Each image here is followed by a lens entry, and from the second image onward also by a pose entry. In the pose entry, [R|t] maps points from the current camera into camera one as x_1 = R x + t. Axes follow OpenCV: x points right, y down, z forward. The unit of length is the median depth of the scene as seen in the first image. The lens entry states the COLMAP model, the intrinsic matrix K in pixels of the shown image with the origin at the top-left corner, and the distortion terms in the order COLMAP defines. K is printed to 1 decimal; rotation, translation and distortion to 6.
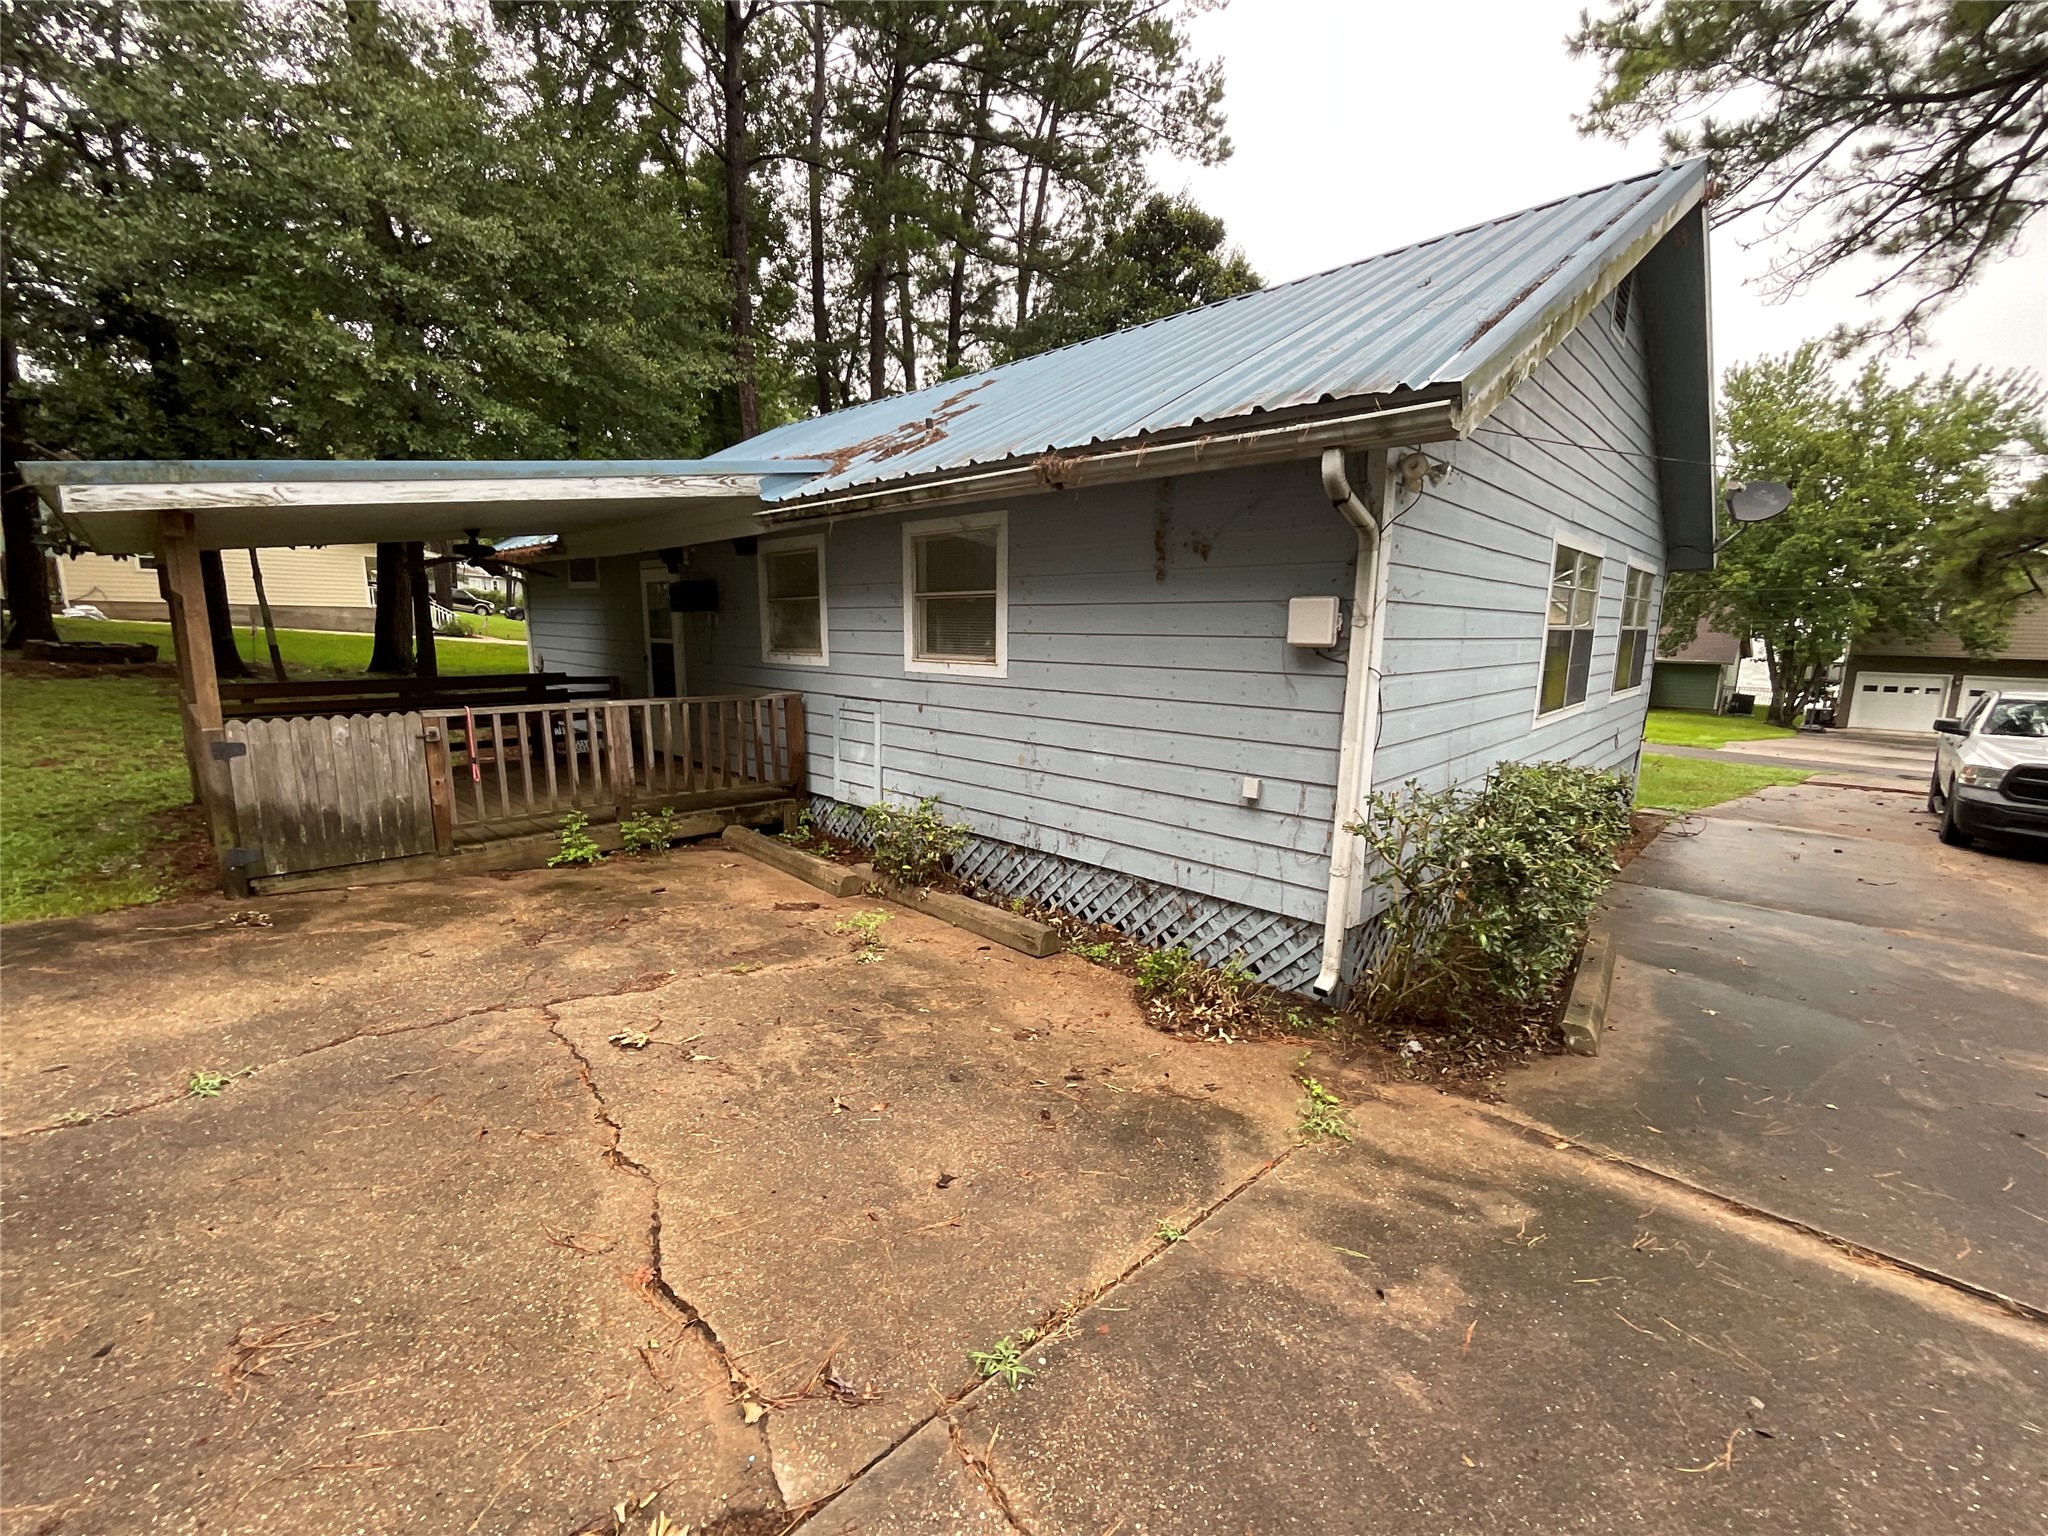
lens RADIAL K [[821.3, 0, 1024.0], [0, 821.3, 768.0], [0, 0, 1]] dist [-0.001724, -0.000389]
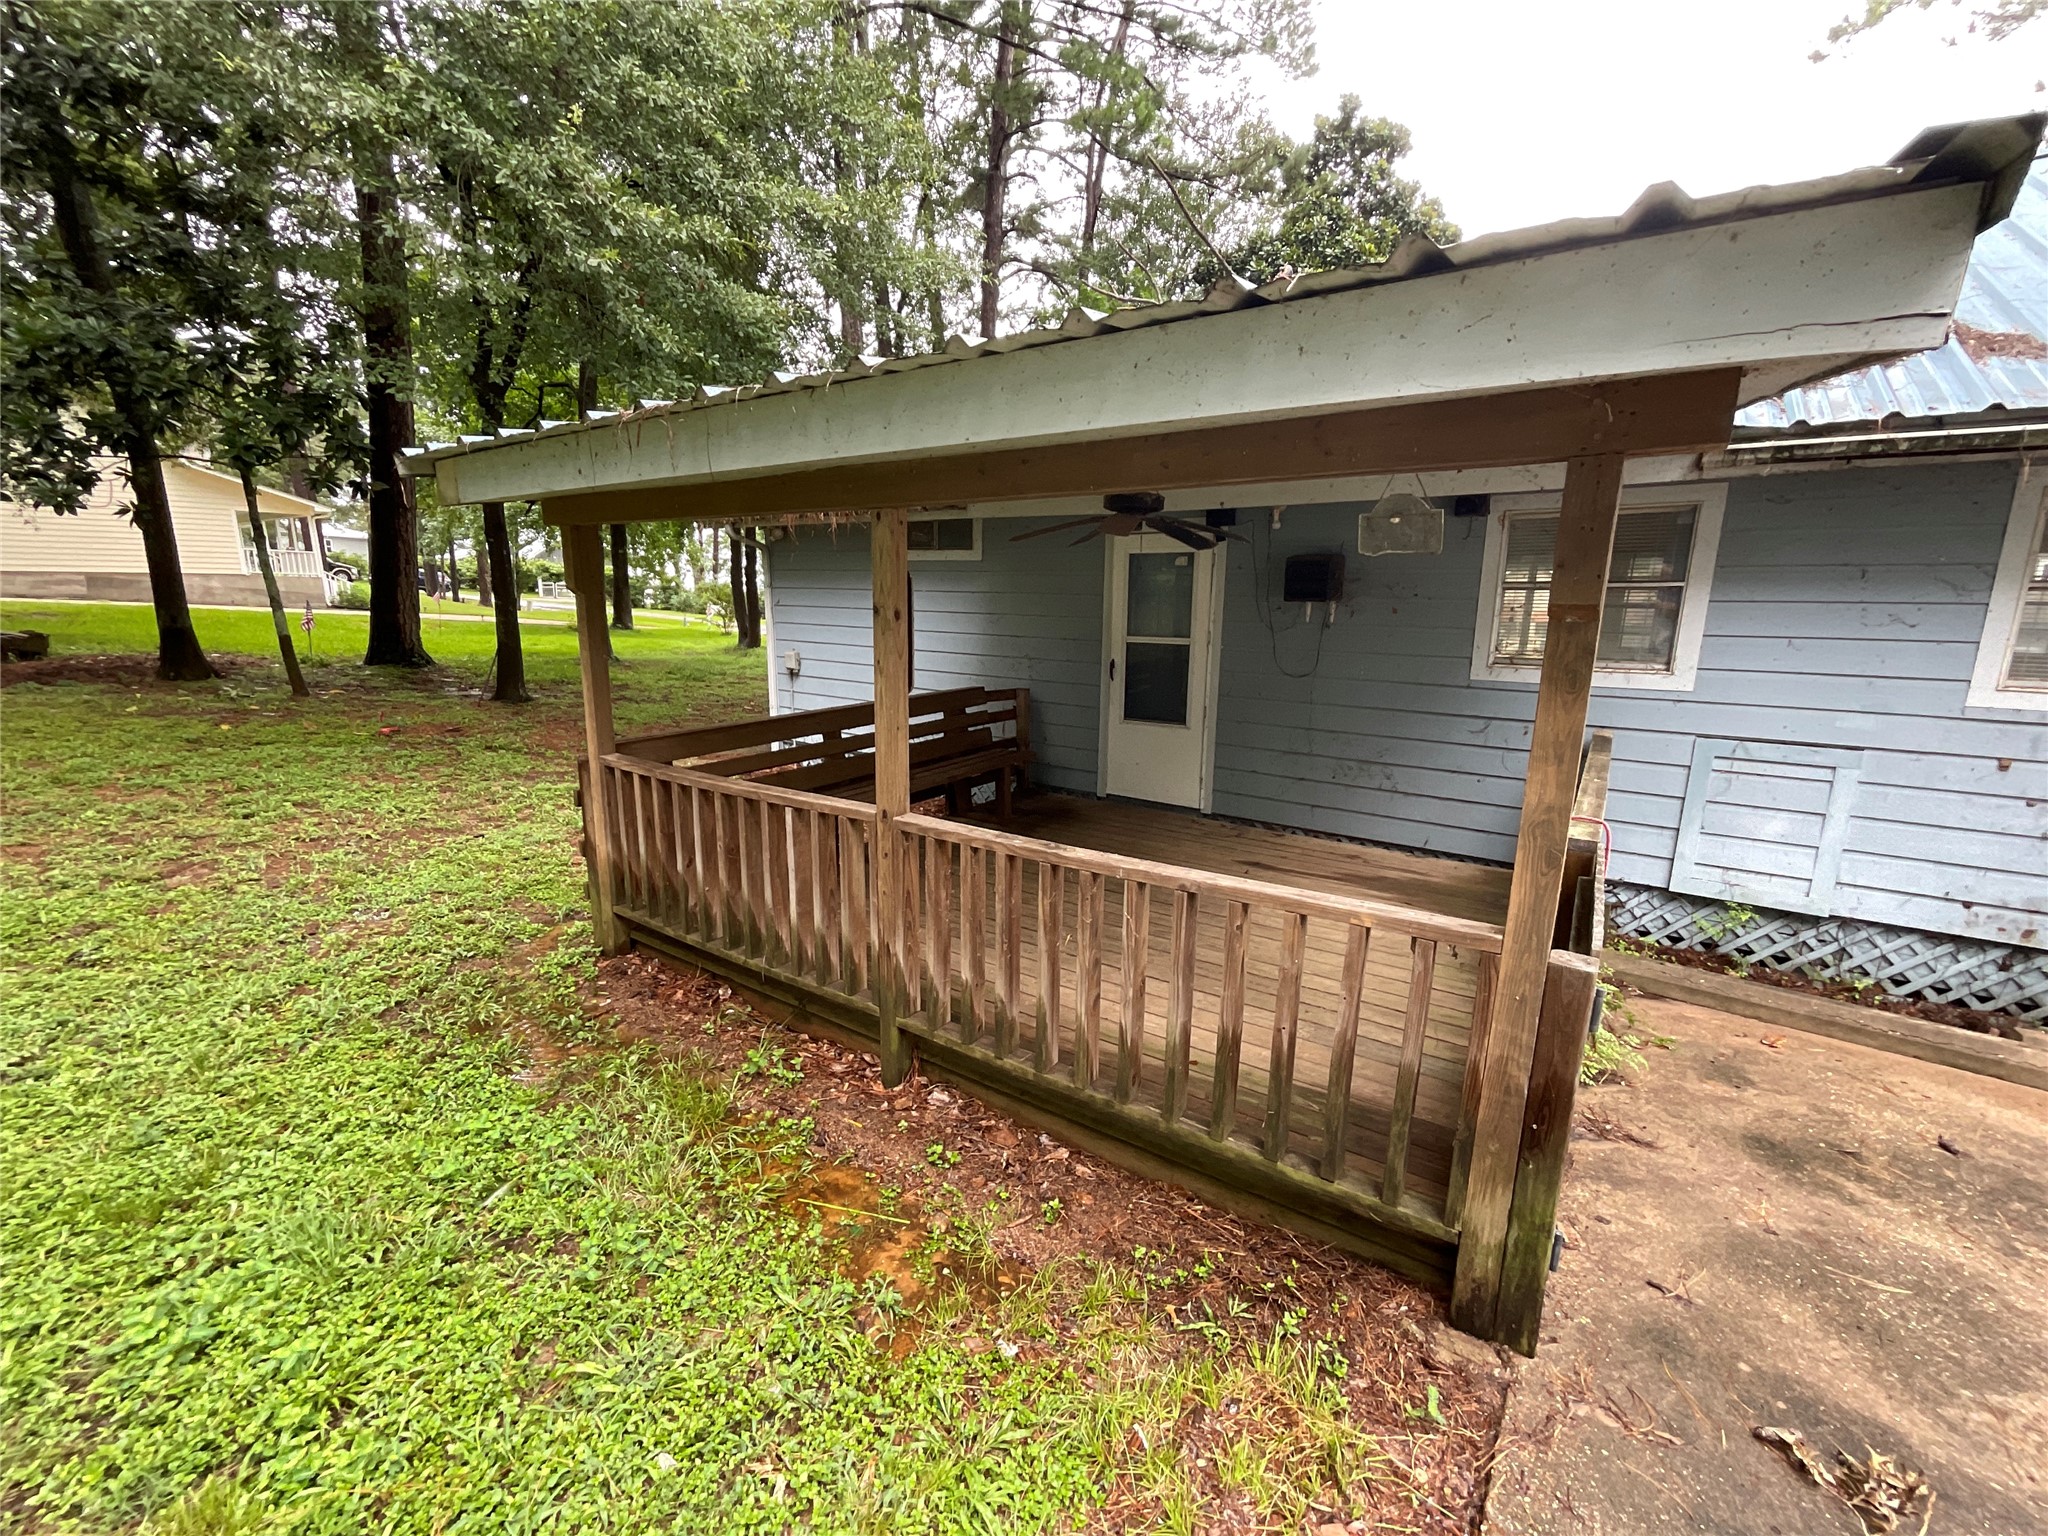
lens RADIAL K [[821.3, 0, 1024.0], [0, 821.3, 768.0], [0, 0, 1]] dist [-0.001724, -0.000389]
pose [[0.988558, -0.035200, 0.146674, -0.850190], [0.028635, 0.998501, 0.046637, -0.107743], [-0.148096, -0.041904, 0.988085, 0.432828]]
